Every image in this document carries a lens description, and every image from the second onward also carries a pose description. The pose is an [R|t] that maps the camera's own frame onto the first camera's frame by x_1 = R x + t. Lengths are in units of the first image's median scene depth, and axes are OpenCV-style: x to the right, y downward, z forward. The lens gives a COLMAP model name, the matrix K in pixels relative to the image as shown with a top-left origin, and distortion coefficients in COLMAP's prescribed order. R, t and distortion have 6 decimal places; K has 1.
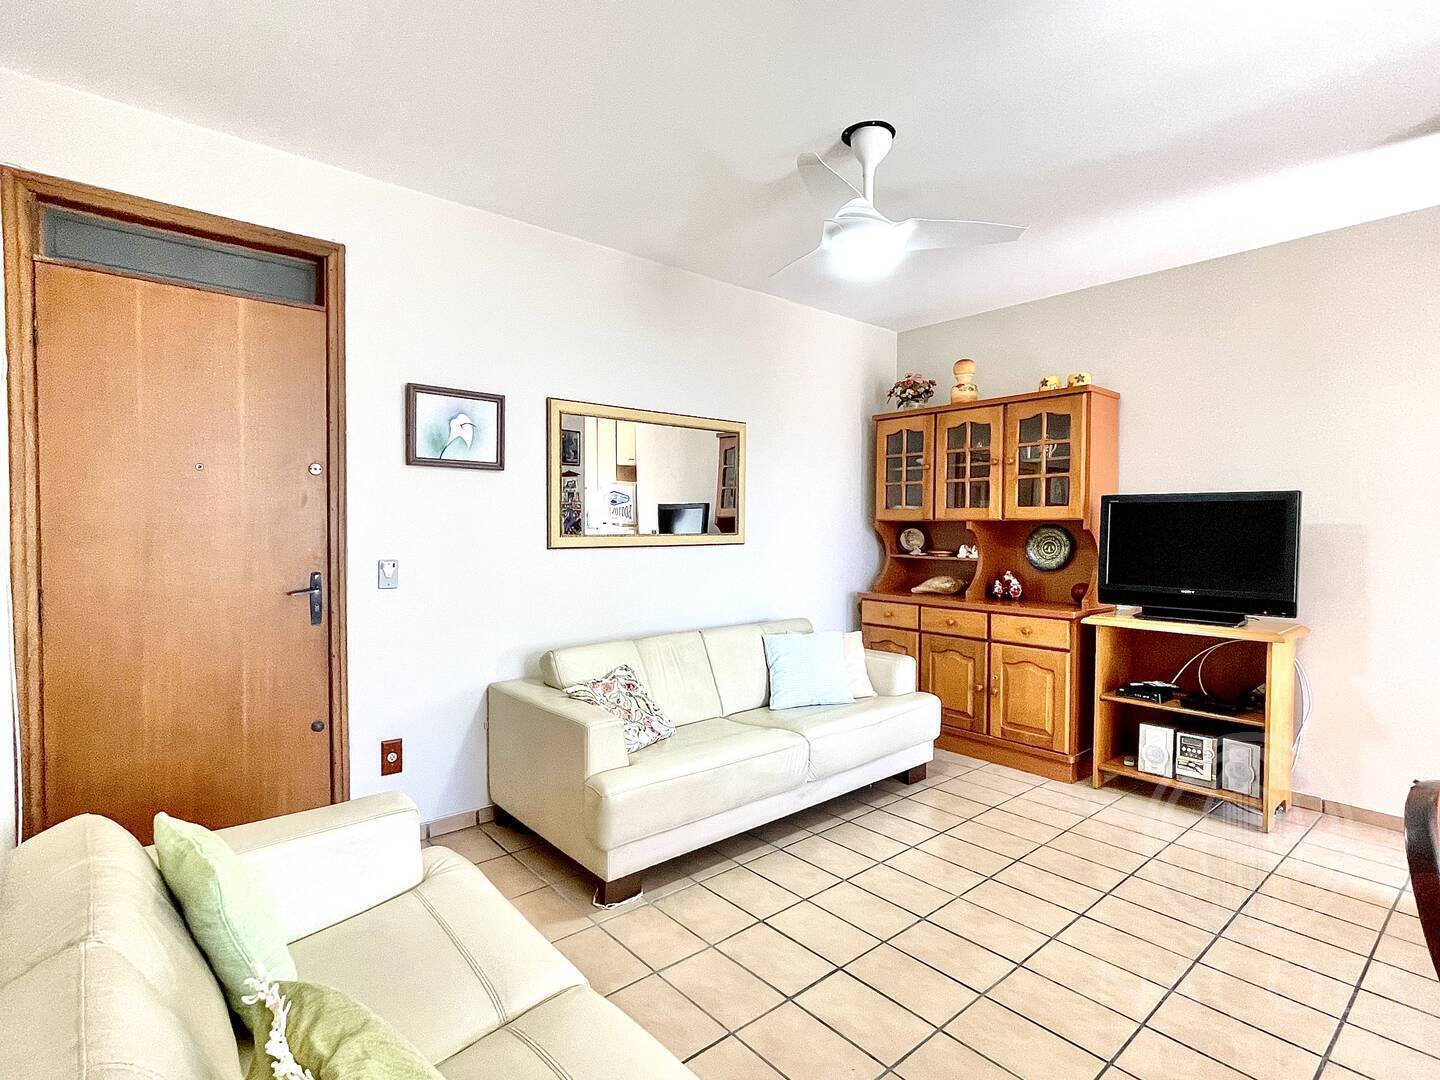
lens RADIAL K [[728.8, 0, 720.0], [0, 728.8, 540.0], [0, 0, 1]] dist [0.002068, 0.000213]
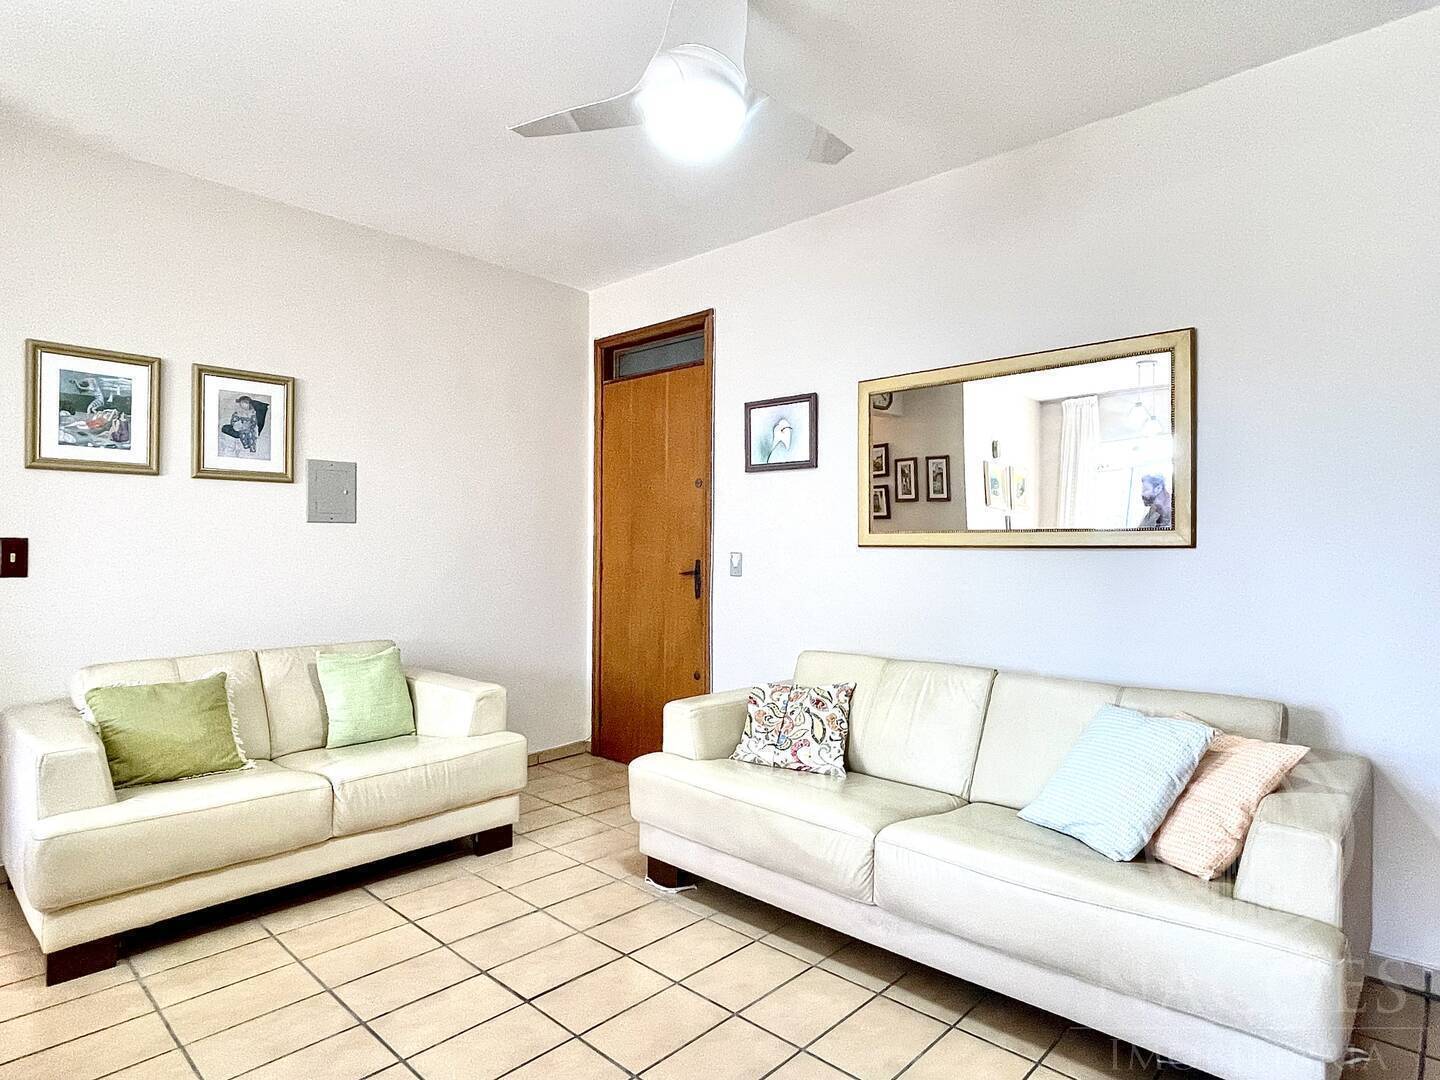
lens RADIAL K [[803.6, 0, 720.0], [0, 803.6, 540.0], [0, 0, 1]] dist [-0.002290, -0.000328]
pose [[0.108586, 0.002461, -0.994084, 0.840496], [-0.013759, 0.999905, 0.000973, 0.005571], [0.993992, 0.013572, 0.108610, 0.801343]]
